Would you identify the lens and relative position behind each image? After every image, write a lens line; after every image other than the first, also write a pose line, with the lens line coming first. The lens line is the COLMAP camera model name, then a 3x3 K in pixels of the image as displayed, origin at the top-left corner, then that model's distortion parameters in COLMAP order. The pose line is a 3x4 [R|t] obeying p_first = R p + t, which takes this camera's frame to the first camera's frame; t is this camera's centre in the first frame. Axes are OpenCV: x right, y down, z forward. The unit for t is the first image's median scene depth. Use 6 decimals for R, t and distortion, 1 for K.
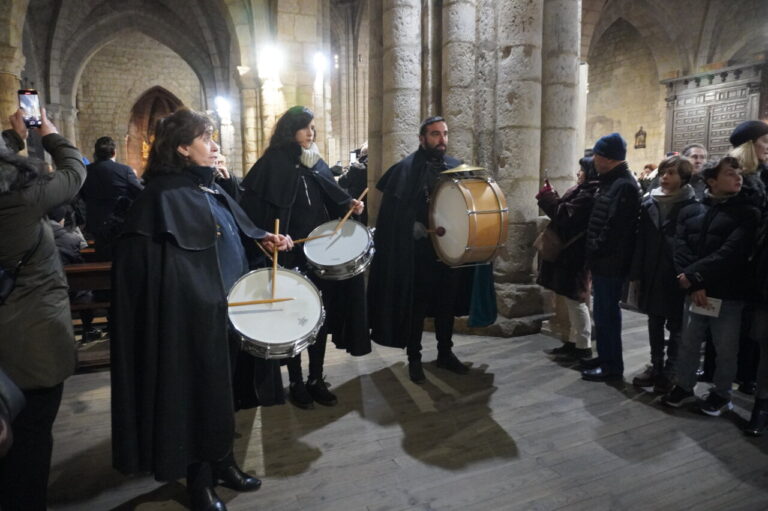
lens RADIAL K [[516.9, 0, 381.3], [0, 516.9, 255.0], [0, 0, 1]] dist [-0.041979, 0.019269]
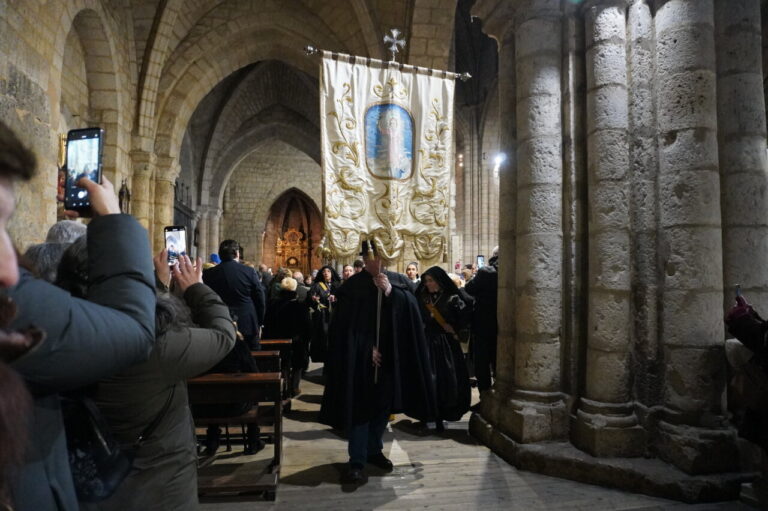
lens RADIAL K [[516.9, 0, 378.5], [0, 516.9, 255.5], [0, 0, 1]] dist [-0.041979, 0.019269]
pose [[0.971388, 0.002376, -0.237487, -0.006267], [-0.044794, 0.983836, -0.173378, -0.014277], [0.233237, 0.179056, 0.955793, 0.044164]]
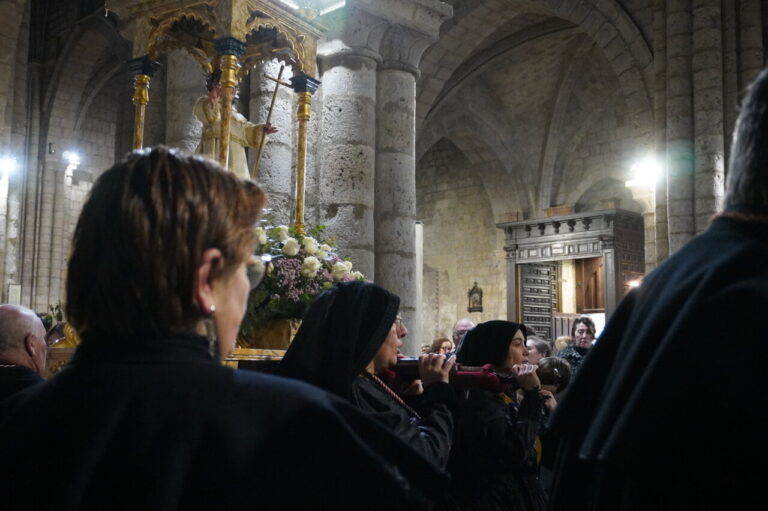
lens RADIAL K [[856.9, 0, 384.1], [0, 856.9, 252.9], [0, 0, 1]] dist [-0.016886, 0.000000]
pose [[0.934876, 0.056071, 0.350517, -0.045088], [0.033466, 0.969126, -0.244285, -0.003611], [-0.353393, 0.240107, 0.904136, -0.064903]]
